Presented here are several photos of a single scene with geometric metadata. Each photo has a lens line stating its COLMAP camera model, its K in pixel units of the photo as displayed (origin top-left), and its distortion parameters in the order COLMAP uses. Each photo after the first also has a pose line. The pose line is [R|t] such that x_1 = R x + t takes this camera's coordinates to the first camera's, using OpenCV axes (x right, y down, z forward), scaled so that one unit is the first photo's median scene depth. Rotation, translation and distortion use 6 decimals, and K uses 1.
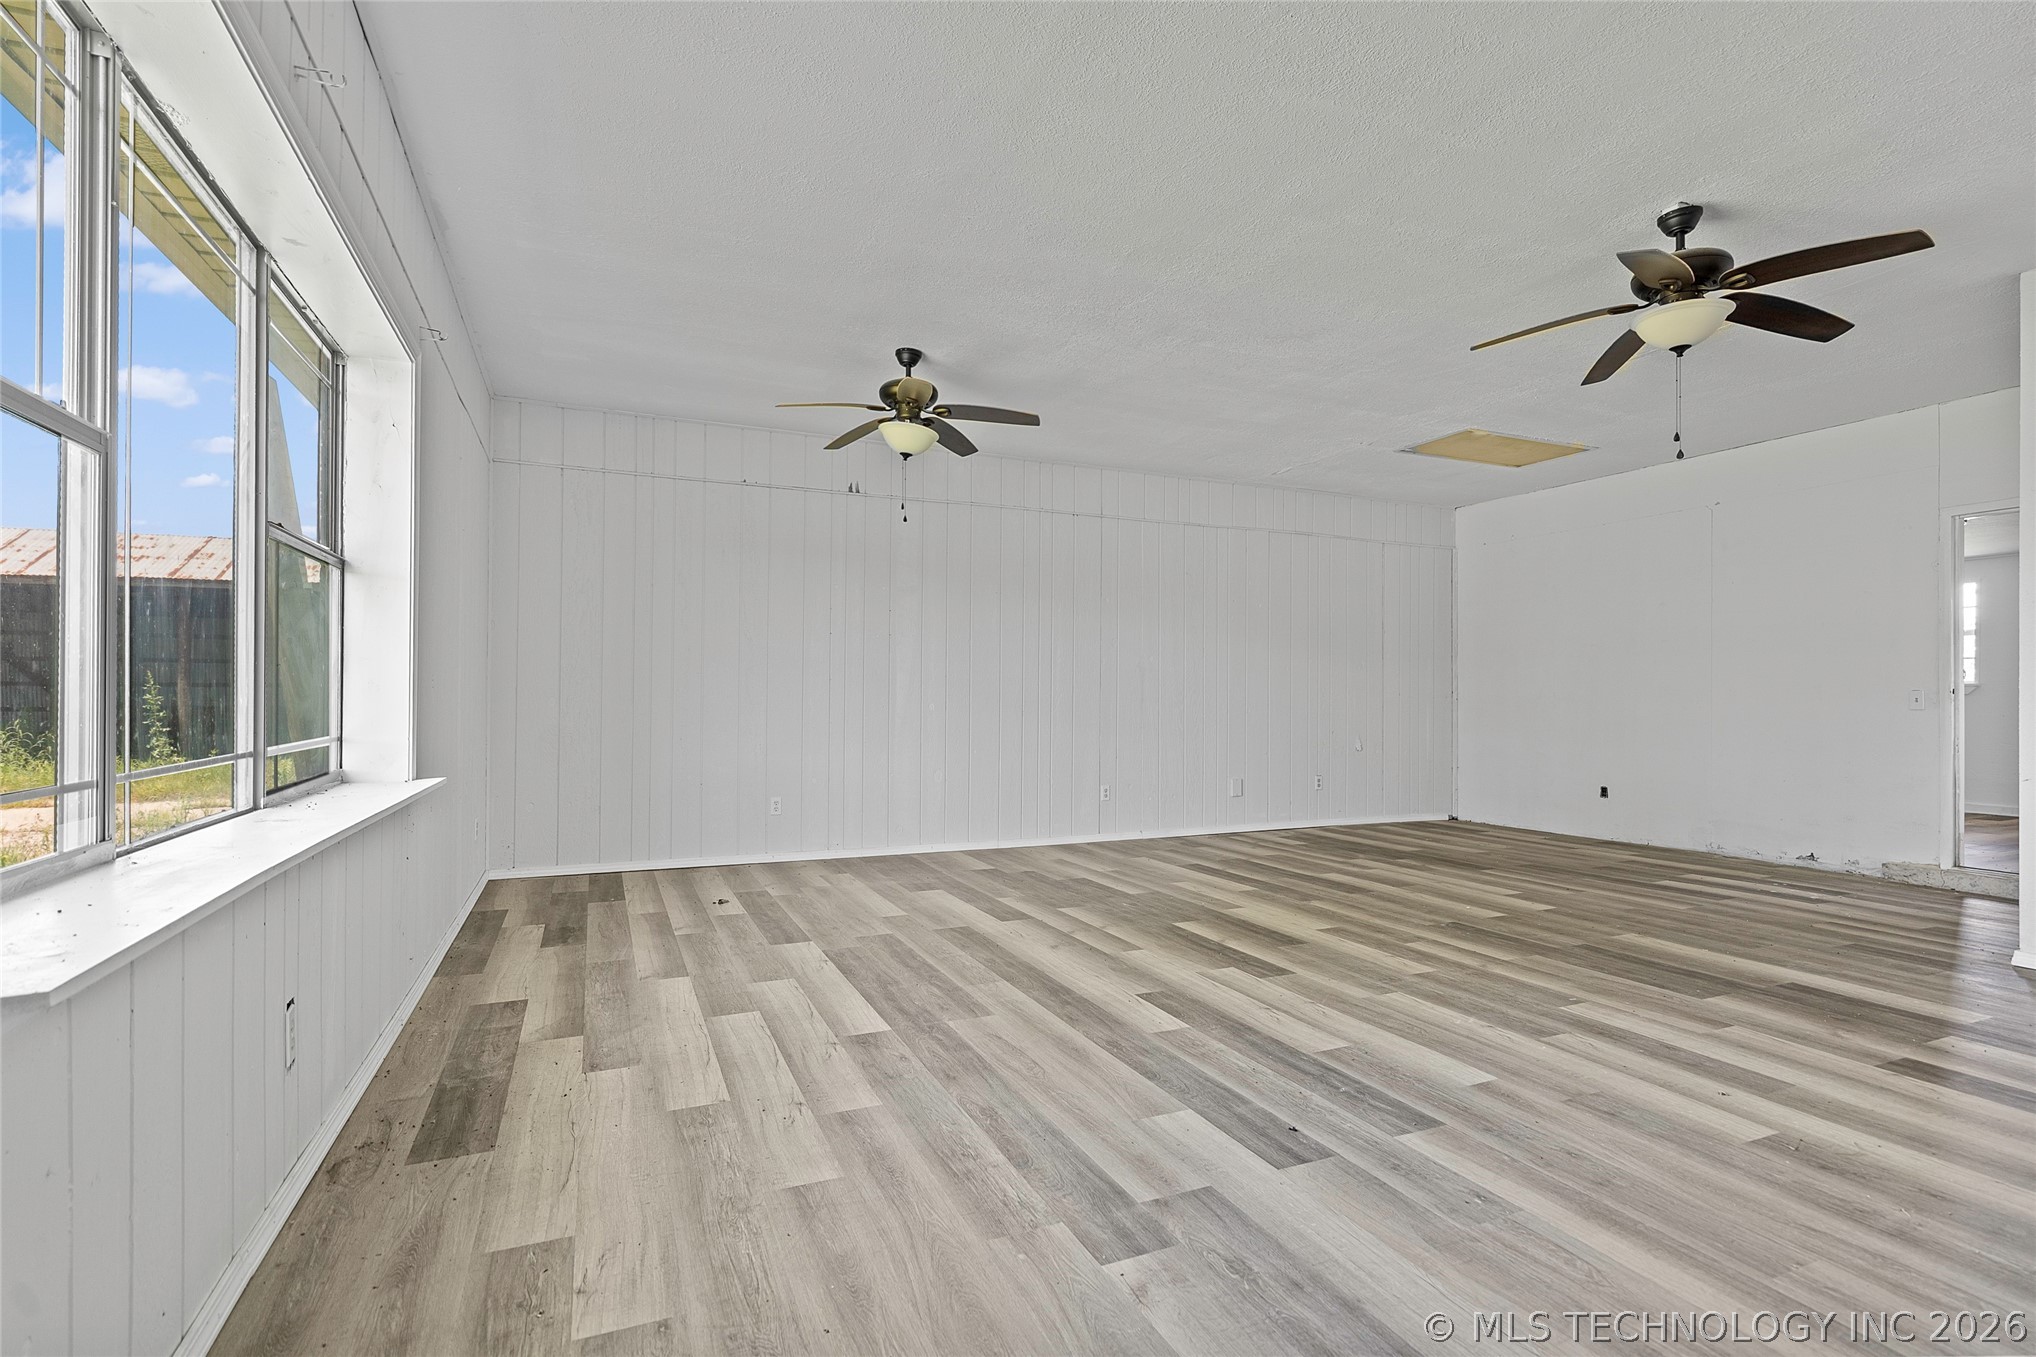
lens RADIAL K [[947.5, 0, 1018.0], [0, 947.5, 678.5], [0, 0, 1]] dist [0.003228, 0.001200]
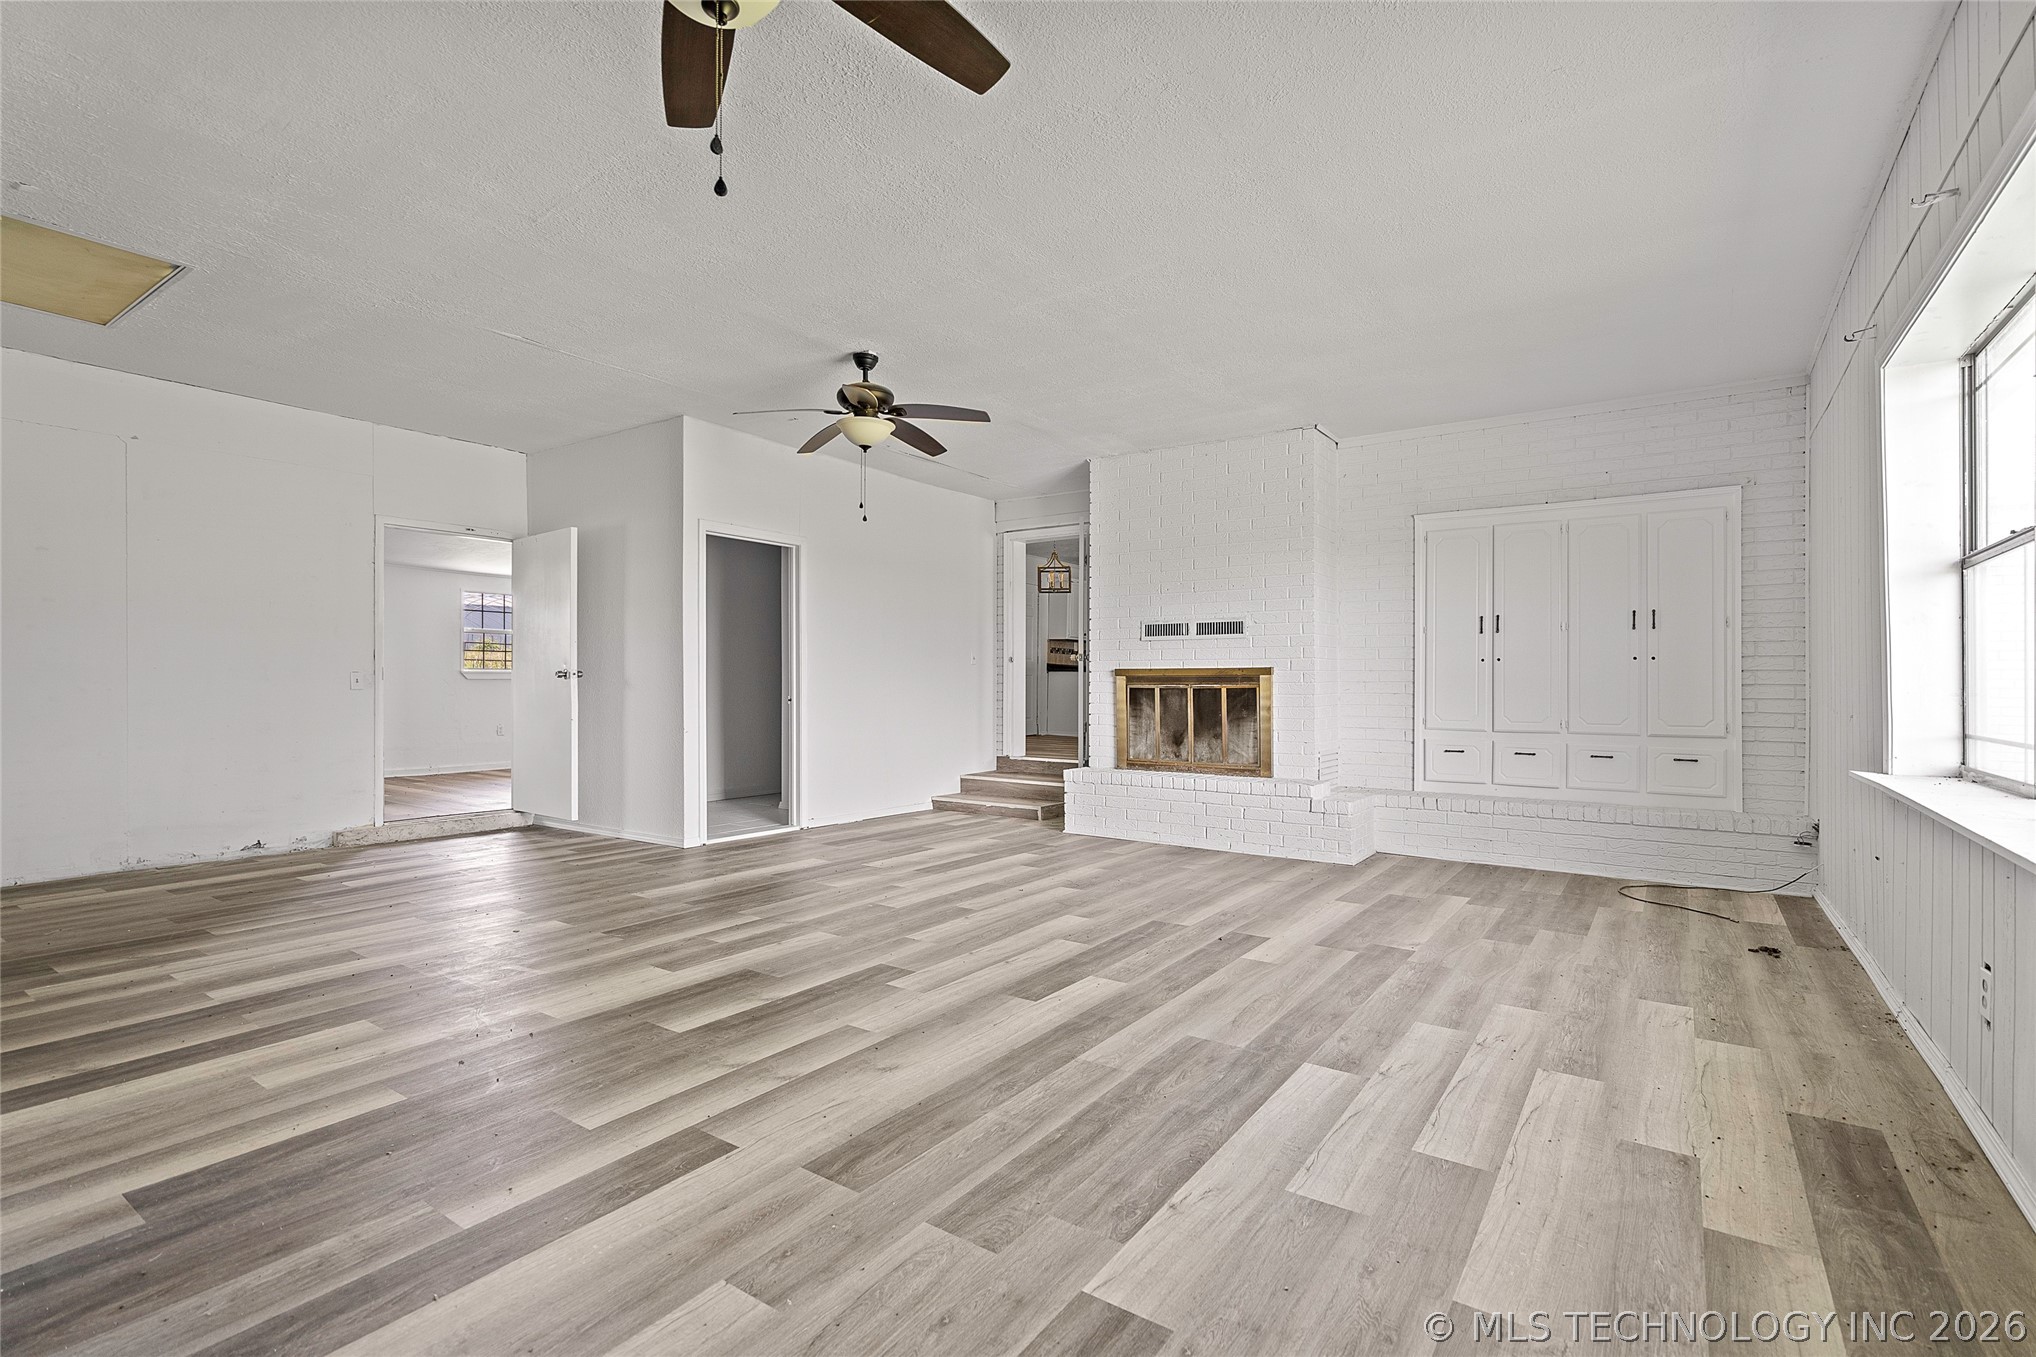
lens RADIAL K [[942.3, 0, 1018.0], [0, 942.3, 678.5], [0, 0, 1]] dist [-0.001708, -0.000380]
pose [[-0.514671, 0.000252, 0.857388, -0.729085], [-0.023090, 0.999633, -0.014153, 0.032539], [-0.857077, -0.027081, -0.514476, 1.651438]]
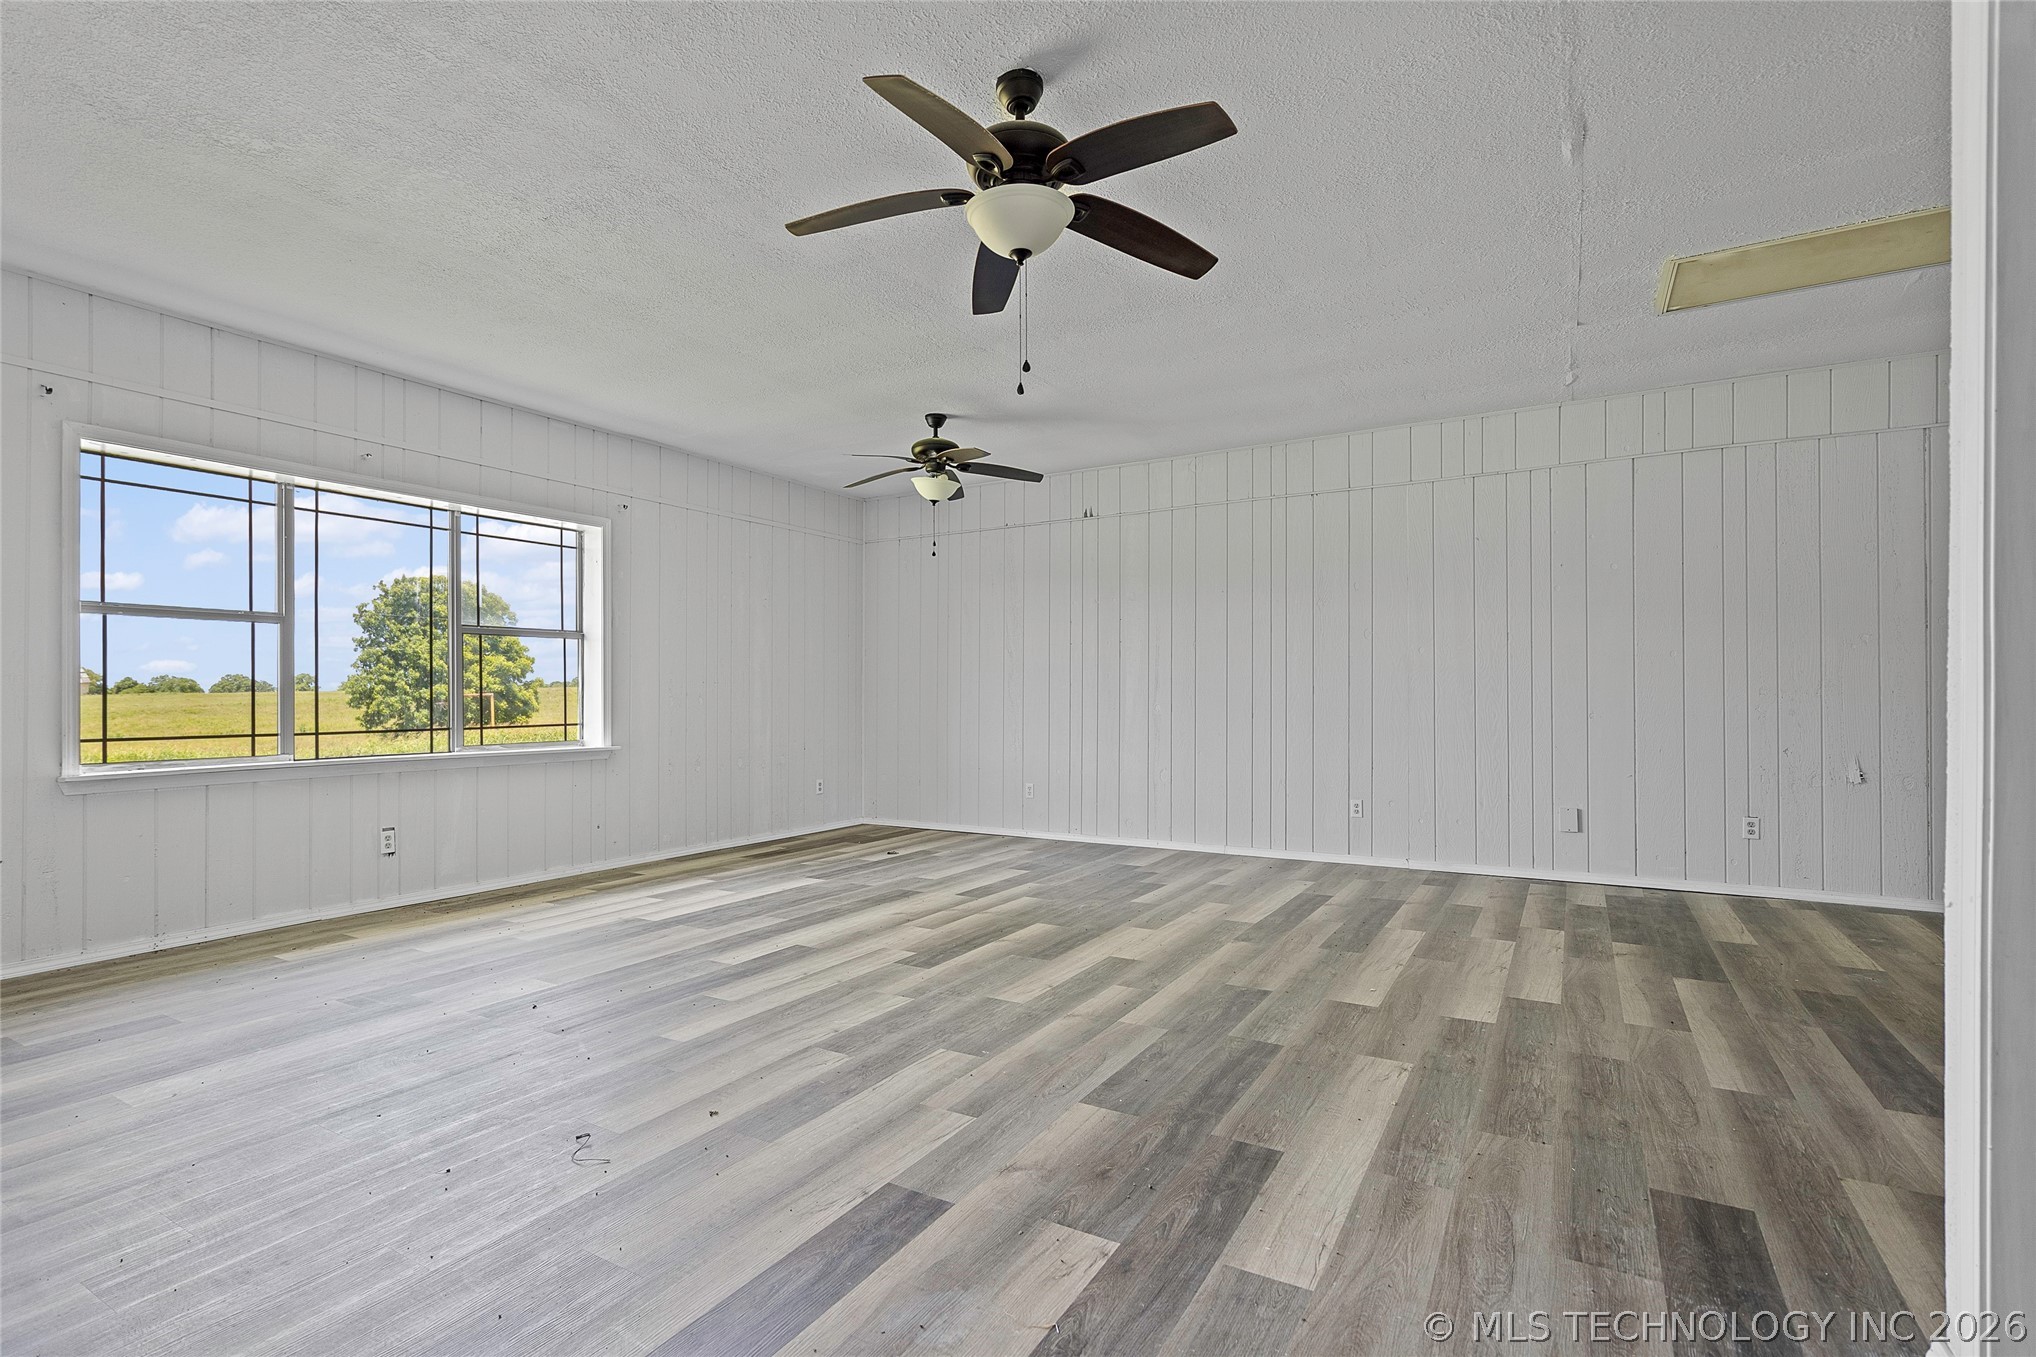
lens RADIAL K [[942.3, 0, 1018.0], [0, 942.3, 678.5], [0, 0, 1]] dist [-0.001708, -0.000380]
pose [[0.582885, -0.025577, -0.812152, 1.409181], [0.023927, 0.999611, -0.014309, 0.017837], [0.812202, -0.011092, 0.583271, 0.582165]]
